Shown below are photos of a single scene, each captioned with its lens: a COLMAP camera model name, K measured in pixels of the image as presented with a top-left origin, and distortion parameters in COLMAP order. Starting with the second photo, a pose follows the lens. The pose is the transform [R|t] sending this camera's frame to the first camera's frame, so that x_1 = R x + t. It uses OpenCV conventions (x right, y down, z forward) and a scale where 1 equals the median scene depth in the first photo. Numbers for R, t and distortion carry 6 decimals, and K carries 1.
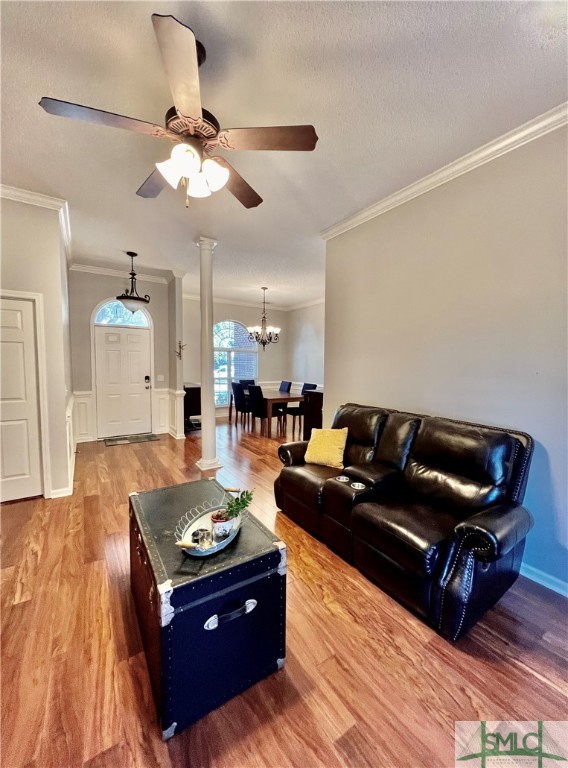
lens RADIAL K [[312.7, 0, 284.0], [0, 312.7, 384.0], [0, 0, 1]] dist [-0.000467, 0.000244]
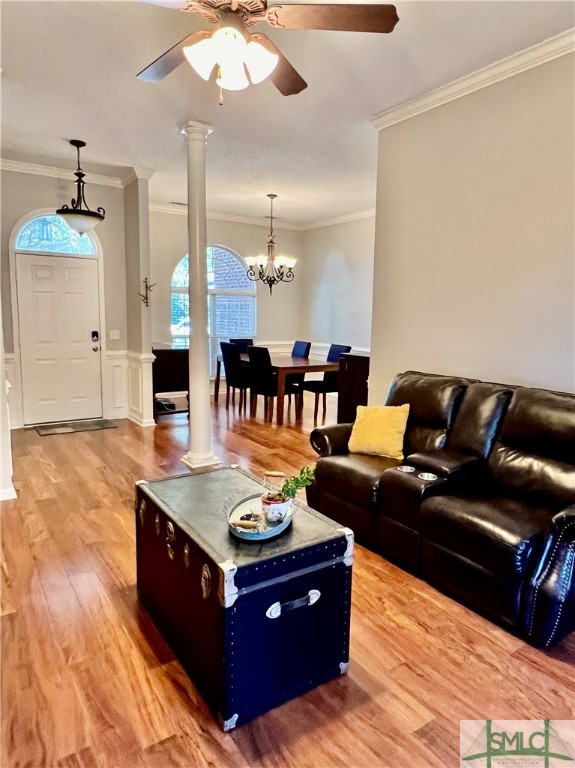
lens RADIAL K [[512.6, 0, 287.5], [0, 512.6, 384.0], [0, 0, 1]] dist [0.001865, -0.000130]
pose [[0.999883, 0.004483, 0.014658, -0.132665], [-0.005502, 0.997513, 0.070261, 0.018025], [-0.014307, -0.070333, 0.997421, -0.237474]]
